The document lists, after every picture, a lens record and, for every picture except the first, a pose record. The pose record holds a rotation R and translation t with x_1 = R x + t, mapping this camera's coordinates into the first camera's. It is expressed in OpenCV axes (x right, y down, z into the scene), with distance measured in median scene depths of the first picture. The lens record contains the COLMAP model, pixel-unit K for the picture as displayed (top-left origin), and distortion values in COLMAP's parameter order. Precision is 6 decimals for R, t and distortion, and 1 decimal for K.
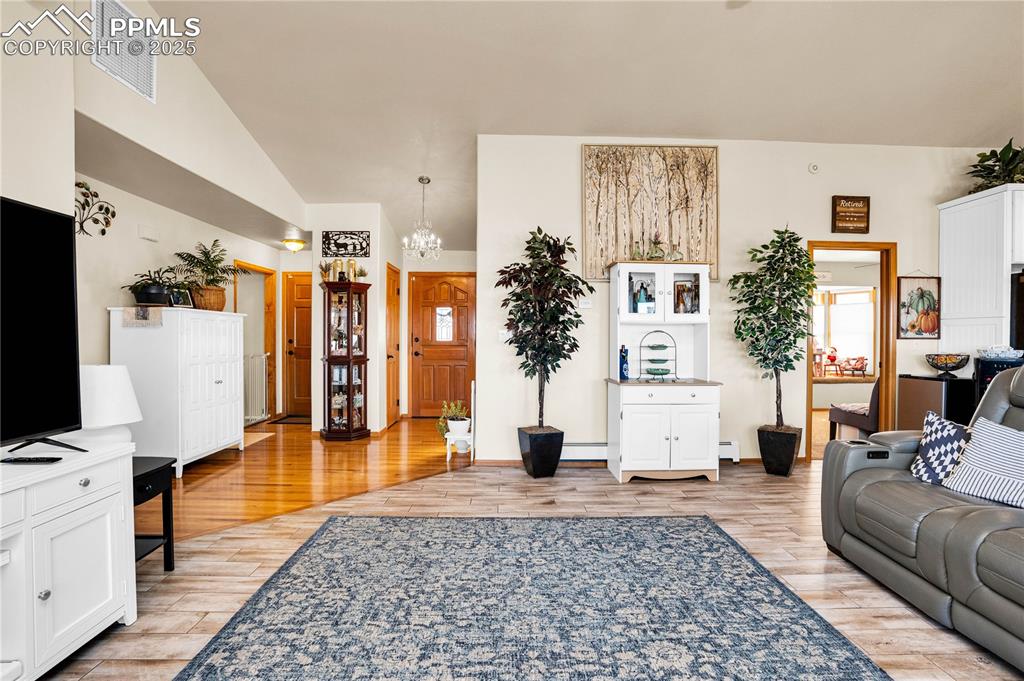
lens RADIAL K [[477.9, 0, 508.0], [0, 477.9, 335.1], [0, 0, 1]] dist [-0.048250, 0.007712]
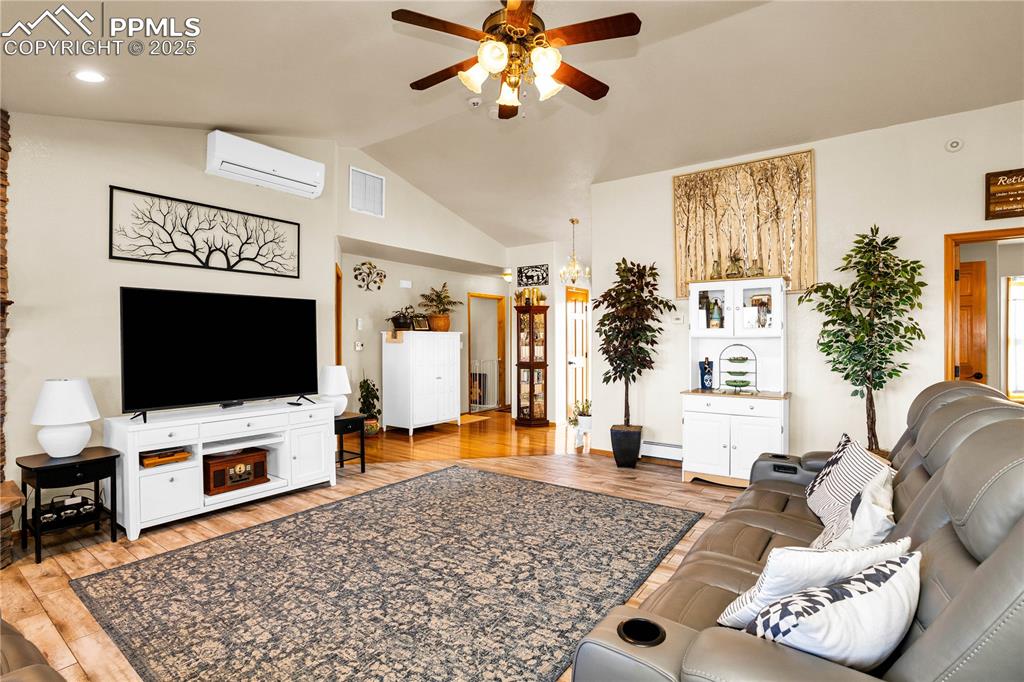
lens RADIAL K [[477.9, 0, 496.3], [0, 477.9, 326.9], [0, 0, 1]] dist [-0.048250, 0.007712]
pose [[0.793871, -0.023823, -0.607619, 0.535896], [0.009170, 0.999588, -0.027211, -0.024214], [0.608017, 0.016030, 0.793762, -0.142295]]
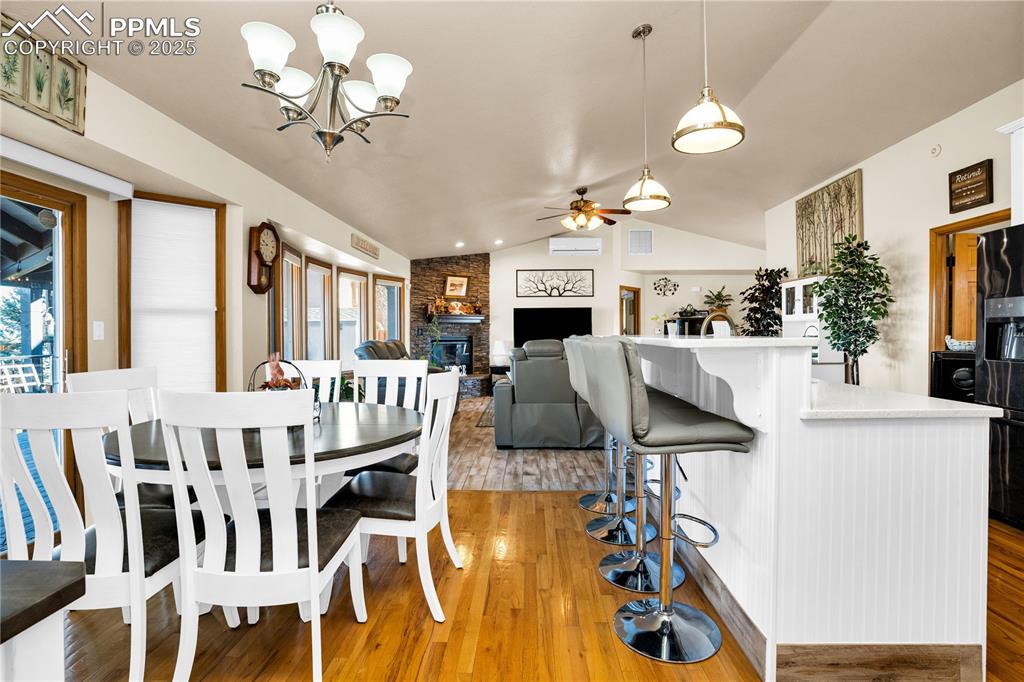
lens RADIAL K [[477.9, 0, 510.2], [0, 477.9, 337.1], [0, 0, 1]] dist [-0.048250, 0.007712]
pose [[-0.043376, -0.003156, -0.999054, 1.771809], [0.009035, 0.999953, -0.003551, 0.021015], [0.999018, -0.009181, -0.043346, 0.176378]]
